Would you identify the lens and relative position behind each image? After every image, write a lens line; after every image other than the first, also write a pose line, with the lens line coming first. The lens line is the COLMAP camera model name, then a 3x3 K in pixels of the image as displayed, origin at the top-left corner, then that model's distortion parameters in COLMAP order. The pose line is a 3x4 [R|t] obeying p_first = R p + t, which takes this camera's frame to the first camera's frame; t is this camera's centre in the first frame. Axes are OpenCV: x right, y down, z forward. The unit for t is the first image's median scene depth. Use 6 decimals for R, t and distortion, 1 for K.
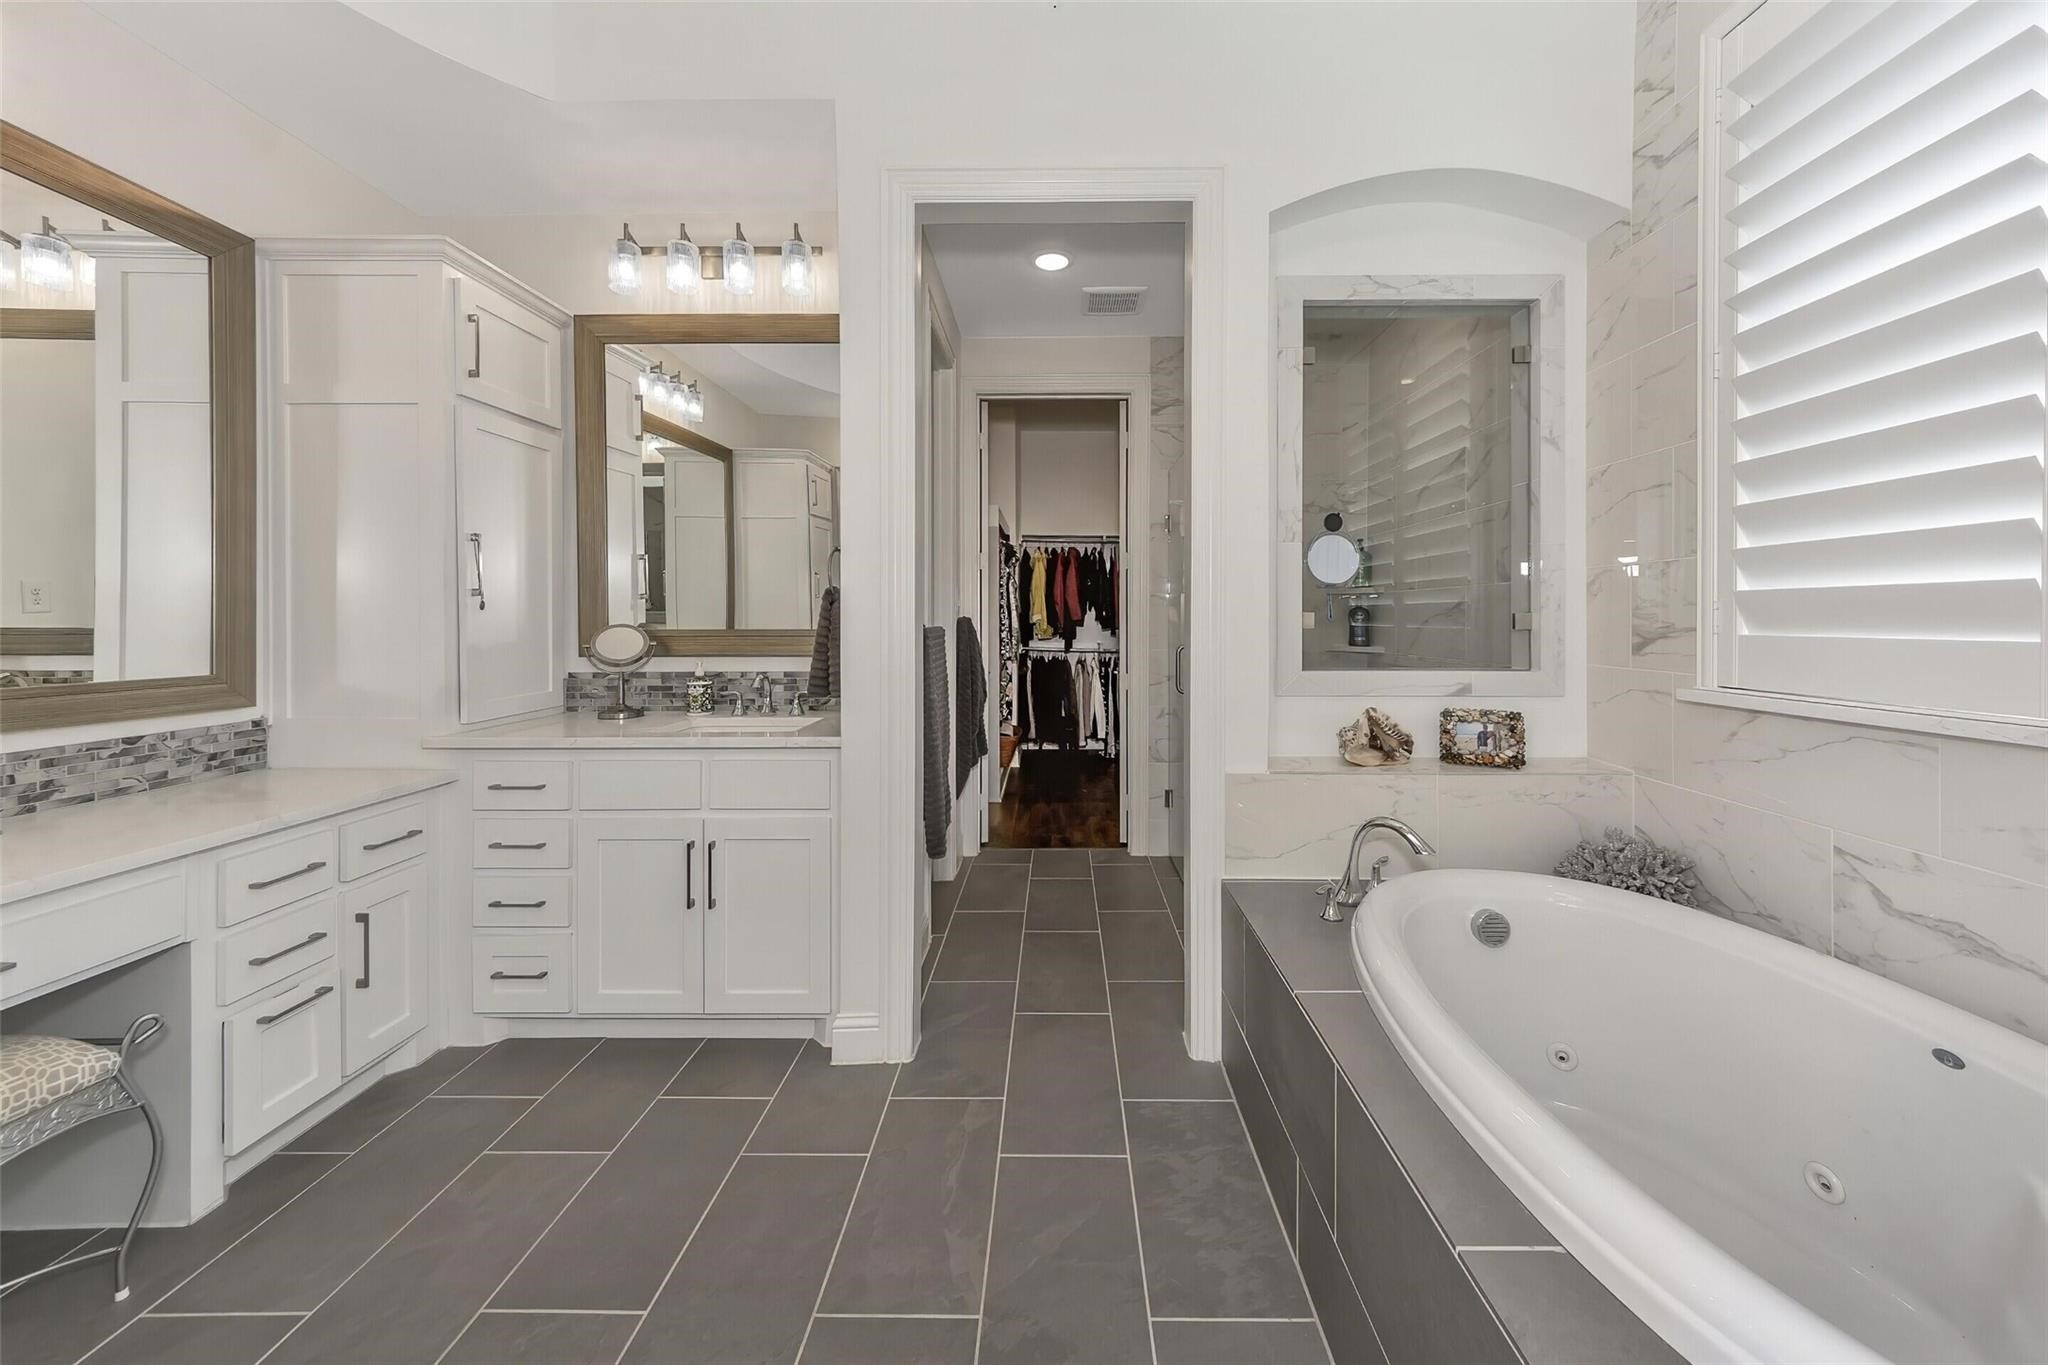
lens RADIAL K [[736.0, 0, 1039.3], [0, 736.0, 622.1], [0, 0, 1]] dist [0.007419, -0.001030]
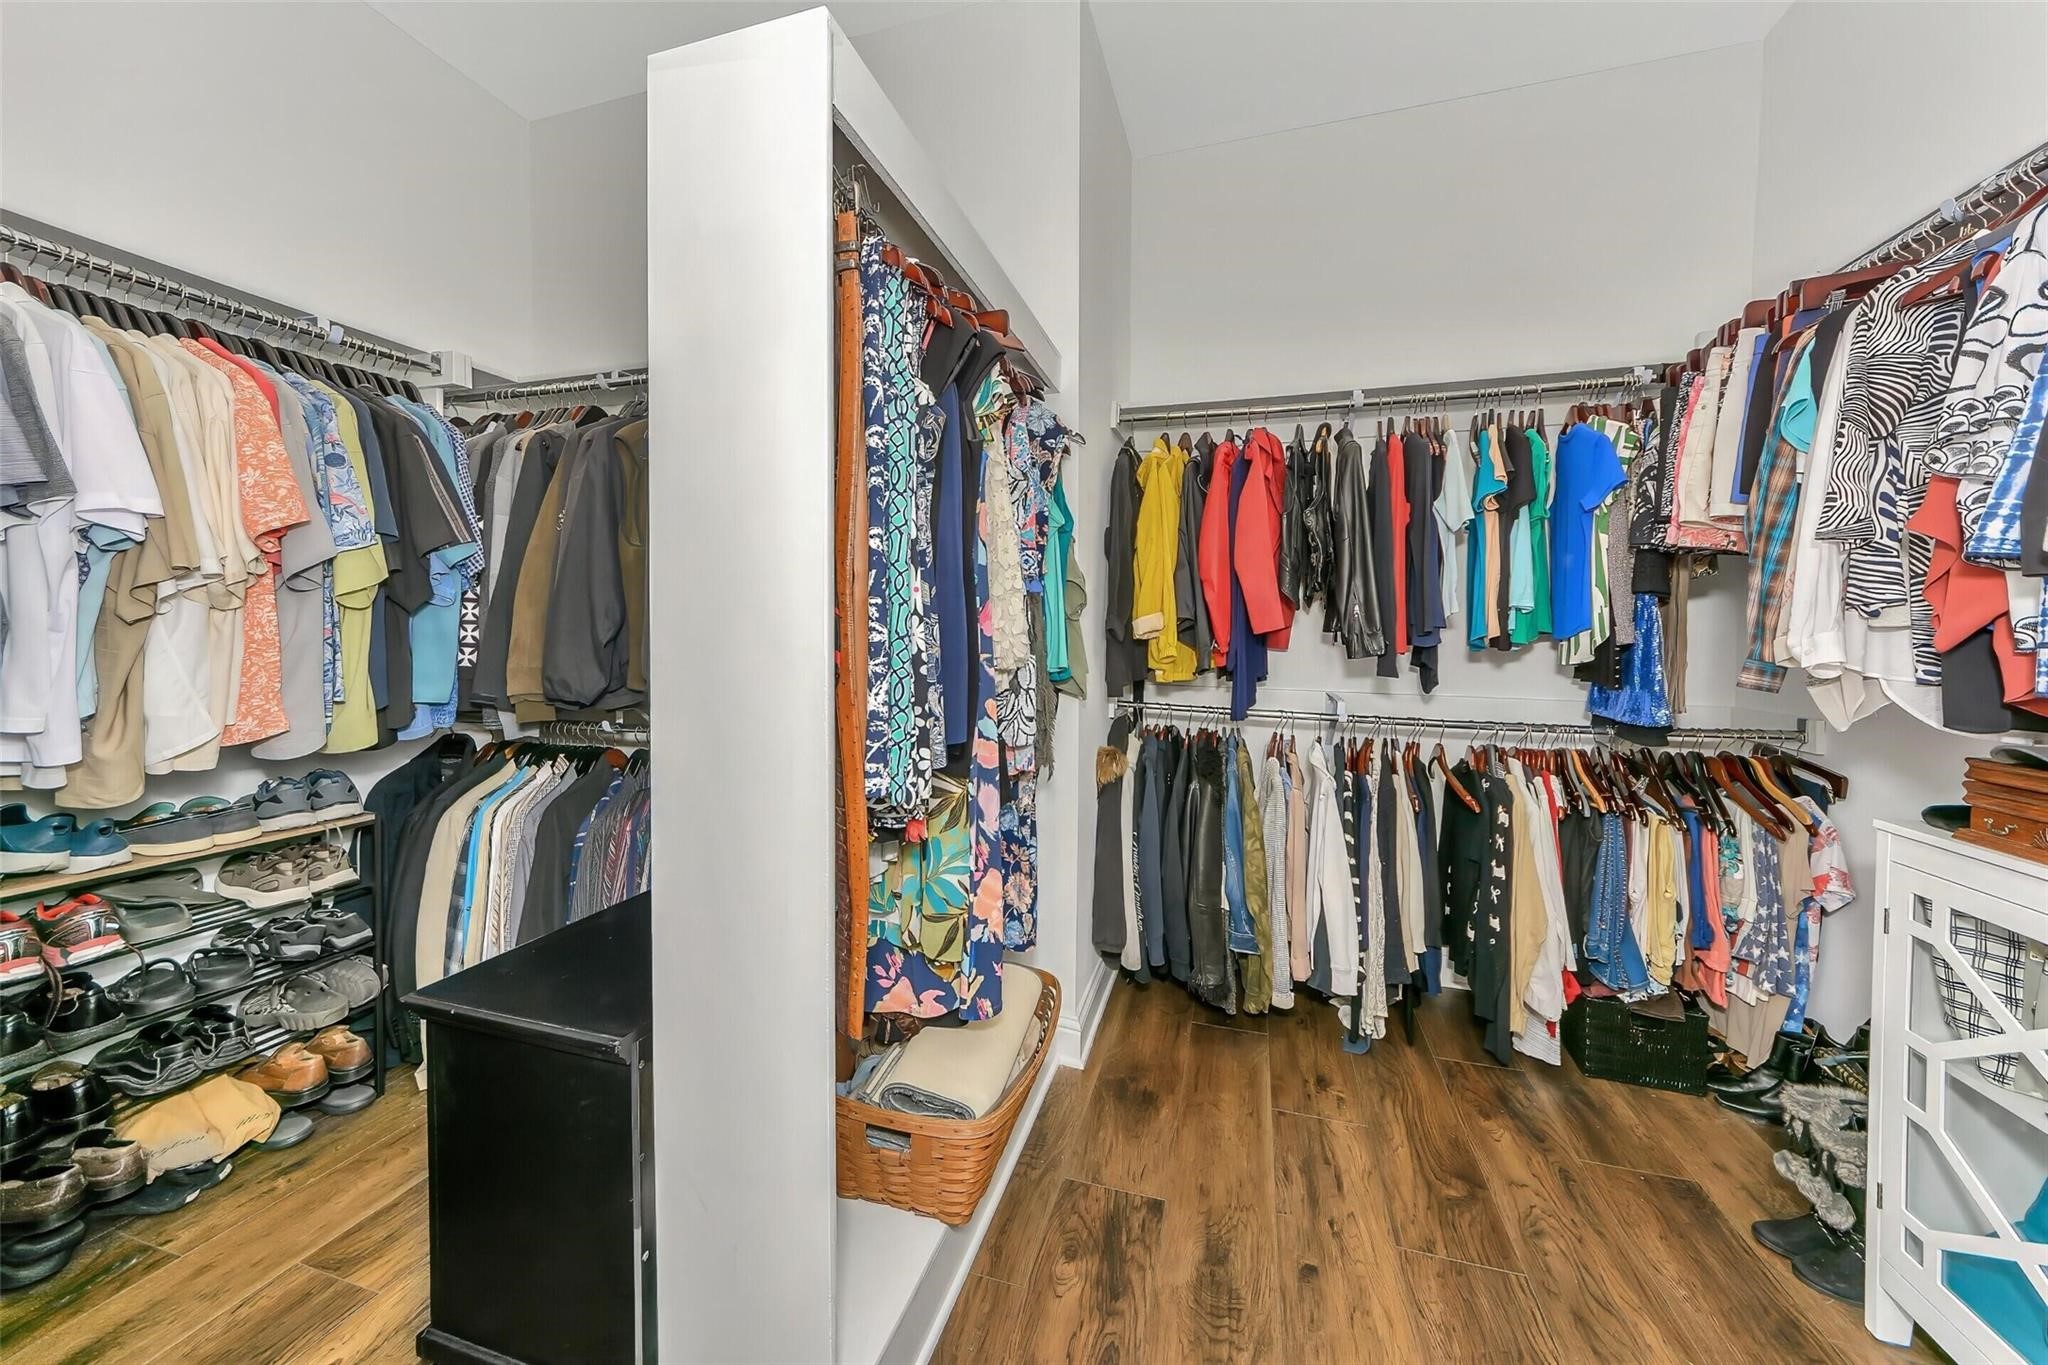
lens RADIAL K [[736.0, 0, 1032.9], [0, 736.0, 644.3], [0, 0, 1]] dist [0.007419, -0.001030]
pose [[0.964622, 0.010769, -0.263416, 0.035515], [-0.007411, 0.999878, 0.013737, -0.000537], [0.263532, -0.011299, 0.964585, 0.637924]]
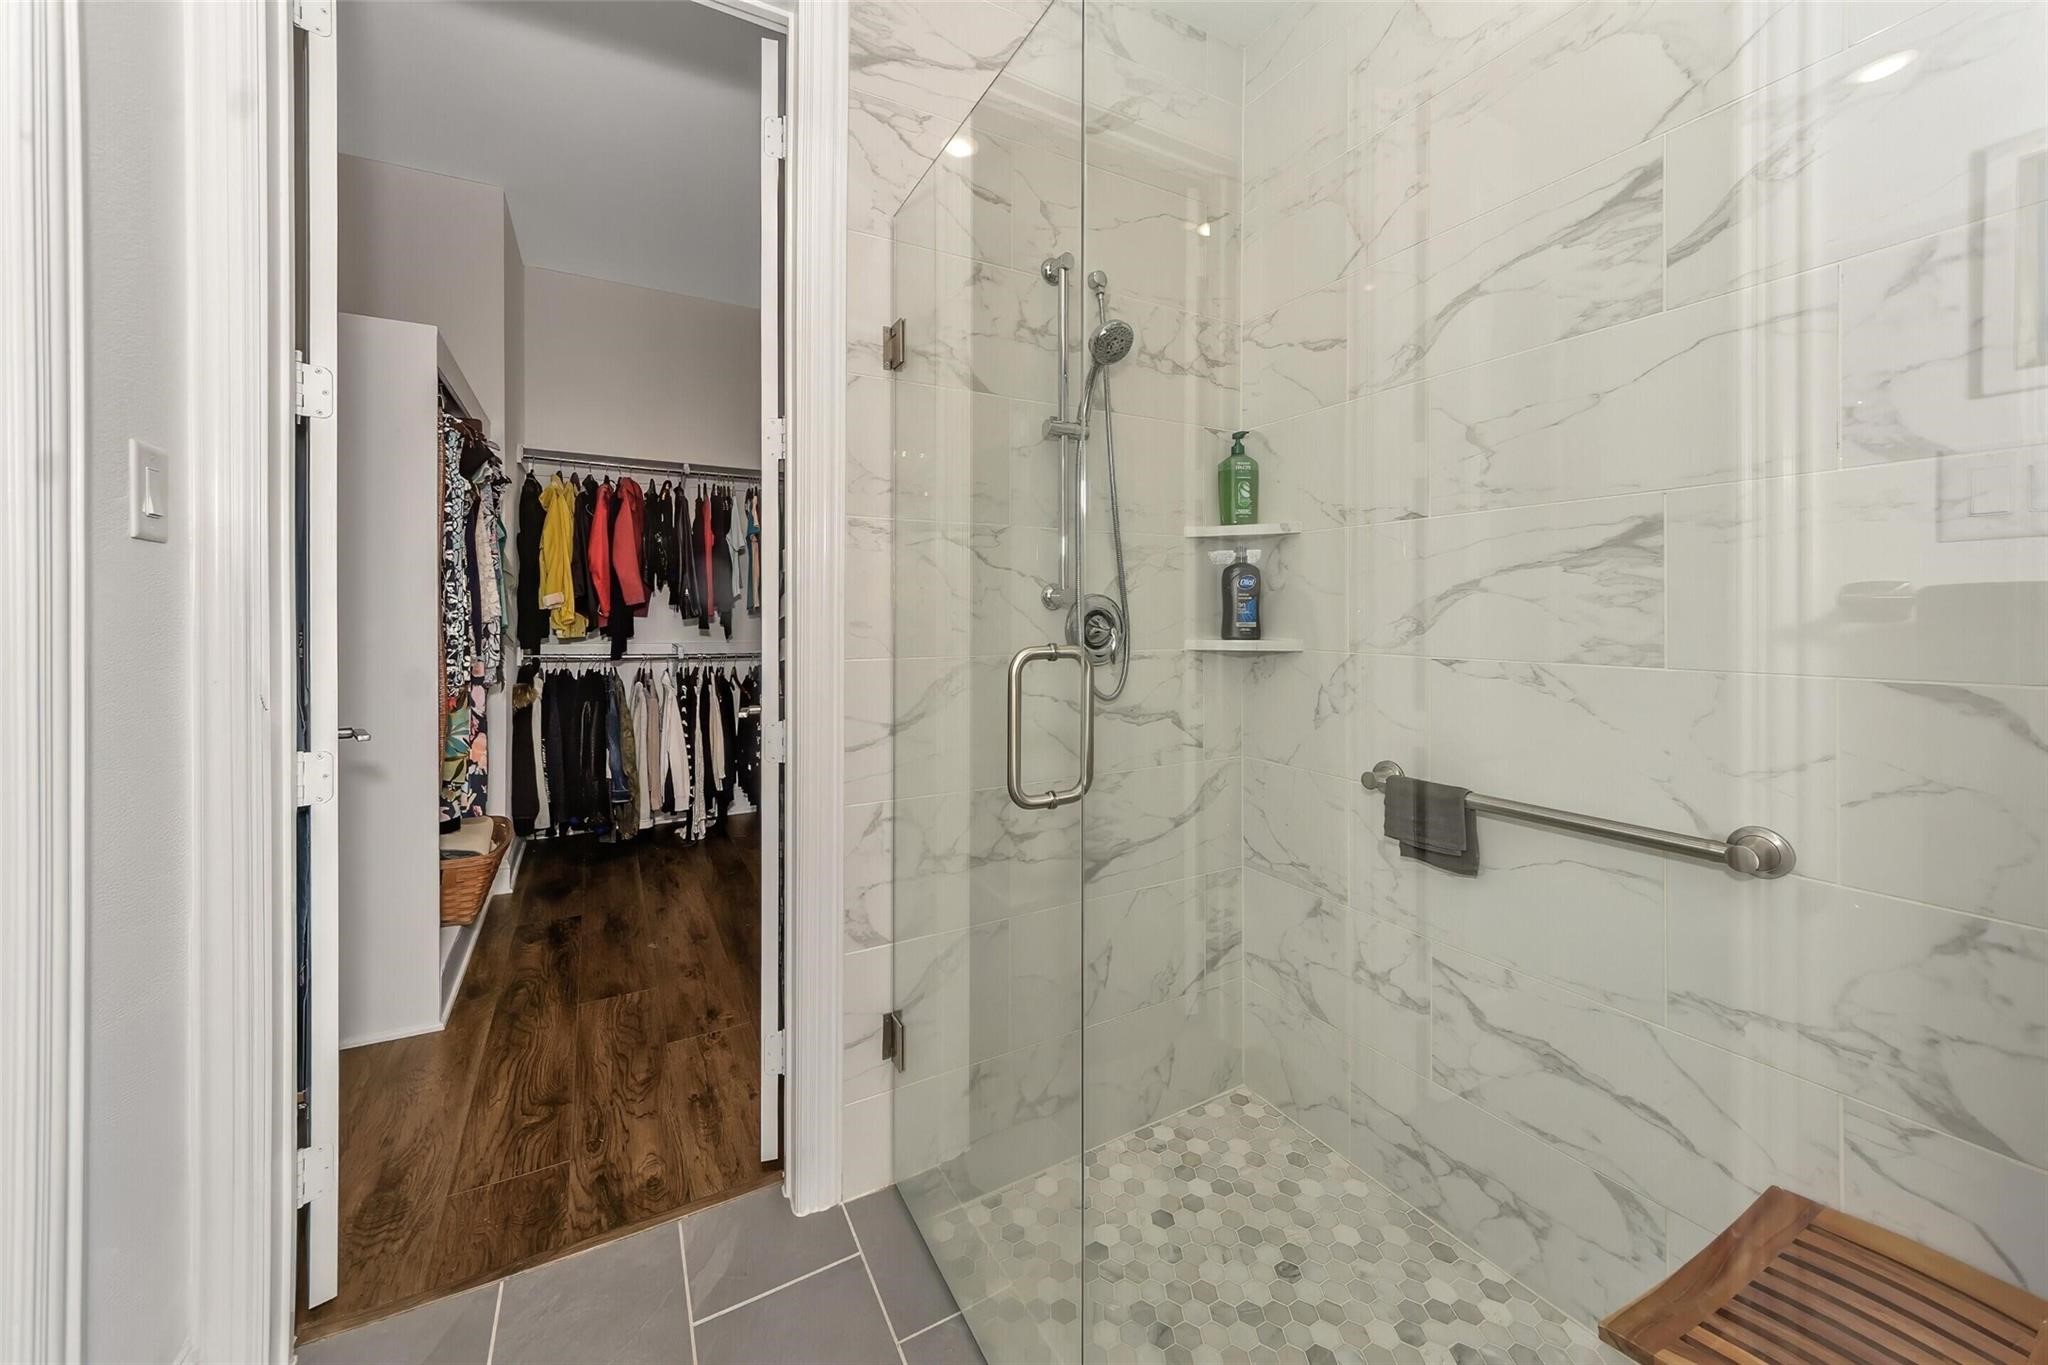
lens RADIAL K [[736.0, 0, 958.6], [0, 736.0, 616.3], [0, 0, 1]] dist [0.007419, -0.001030]
pose [[0.890950, -0.000535, 0.454102, 0.015369], [0.001895, 0.999995, -0.002540, 0.008293], [-0.454098, 0.003123, 0.890946, 0.381828]]
